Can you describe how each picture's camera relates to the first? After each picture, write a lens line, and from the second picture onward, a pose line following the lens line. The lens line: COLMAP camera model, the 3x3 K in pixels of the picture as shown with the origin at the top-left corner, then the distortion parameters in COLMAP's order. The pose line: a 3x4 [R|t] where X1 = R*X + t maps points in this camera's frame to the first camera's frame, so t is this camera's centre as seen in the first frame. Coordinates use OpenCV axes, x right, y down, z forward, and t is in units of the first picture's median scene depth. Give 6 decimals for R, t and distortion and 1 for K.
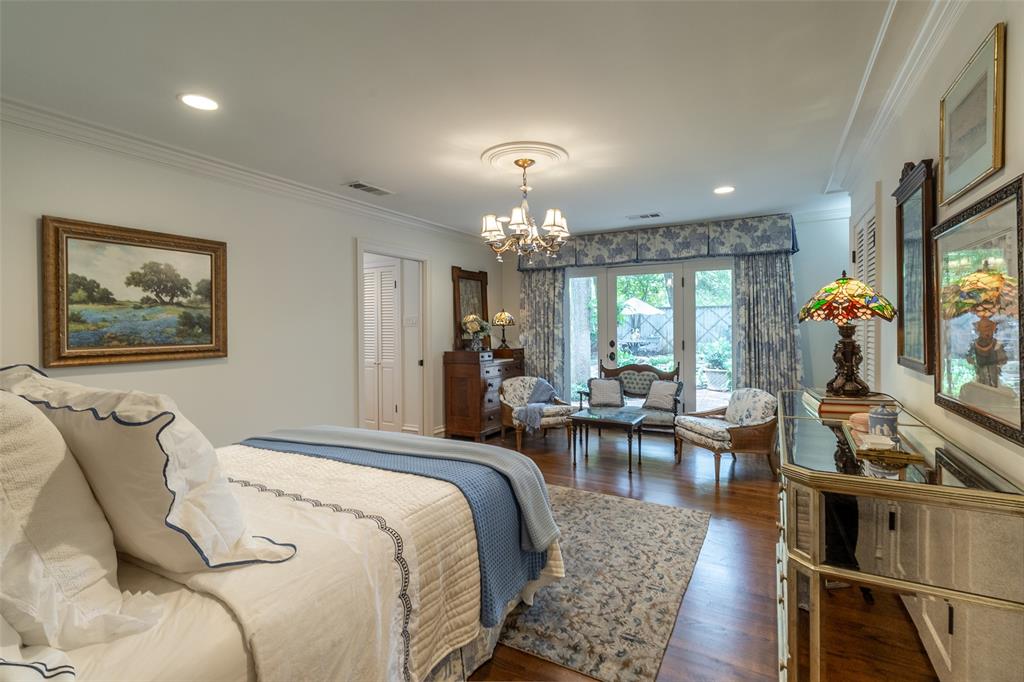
lens RADIAL K [[473.9, 0, 515.0], [0, 473.9, 336.8], [0, 0, 1]] dist [0.008669, 0.000299]
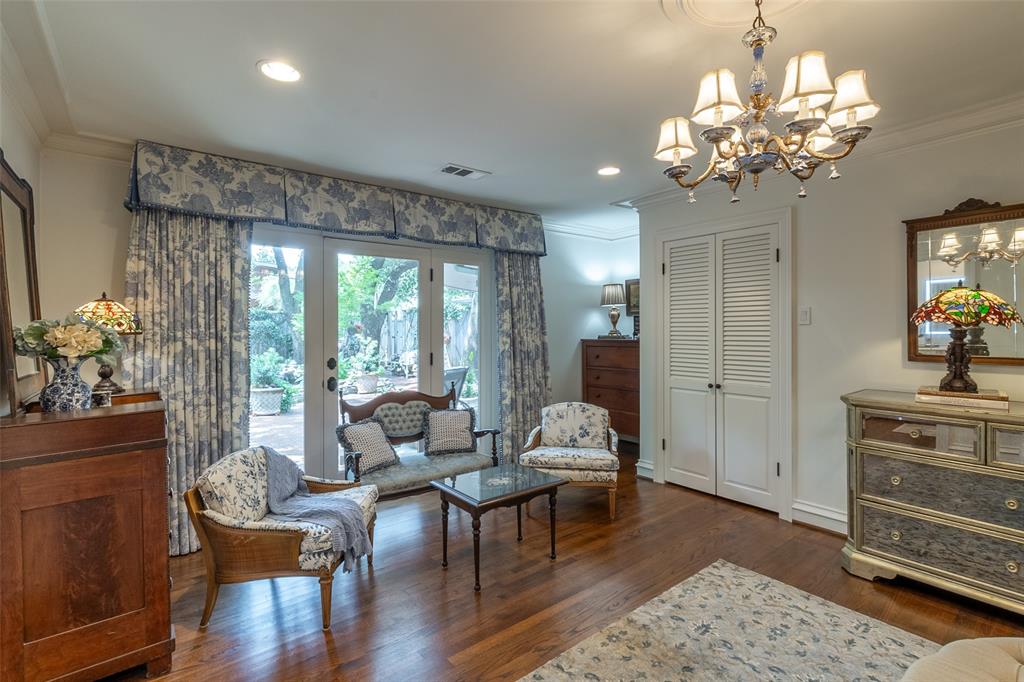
lens RADIAL K [[473.9, 0, 510.3], [0, 473.9, 330.0], [0, 0, 1]] dist [0.008669, 0.000299]
pose [[0.391797, 0.003936, 0.920043, -0.302231], [0.032839, 0.999294, -0.018259, -0.011206], [-0.919465, 0.037367, 0.391391, 0.629519]]
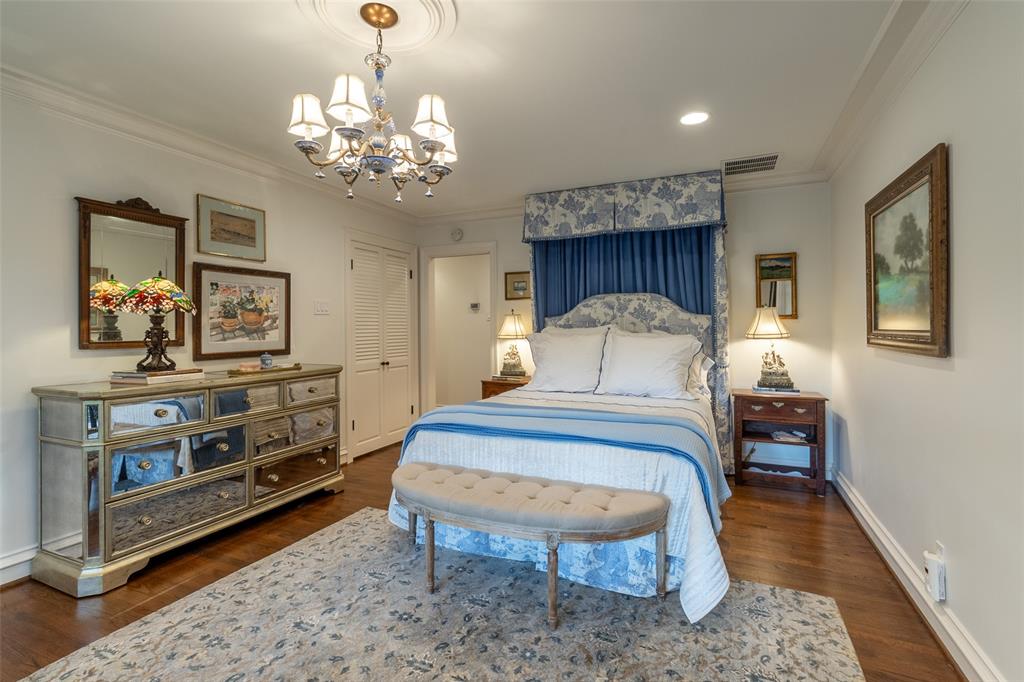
lens RADIAL K [[473.9, 0, 519.9], [0, 473.9, 324.9], [0, 0, 1]] dist [0.008669, 0.000299]
pose [[-0.996325, 0.008969, -0.085178, -0.054403], [0.006633, 0.999595, 0.027667, -0.007766], [0.085392, 0.027000, -0.995982, 0.954767]]
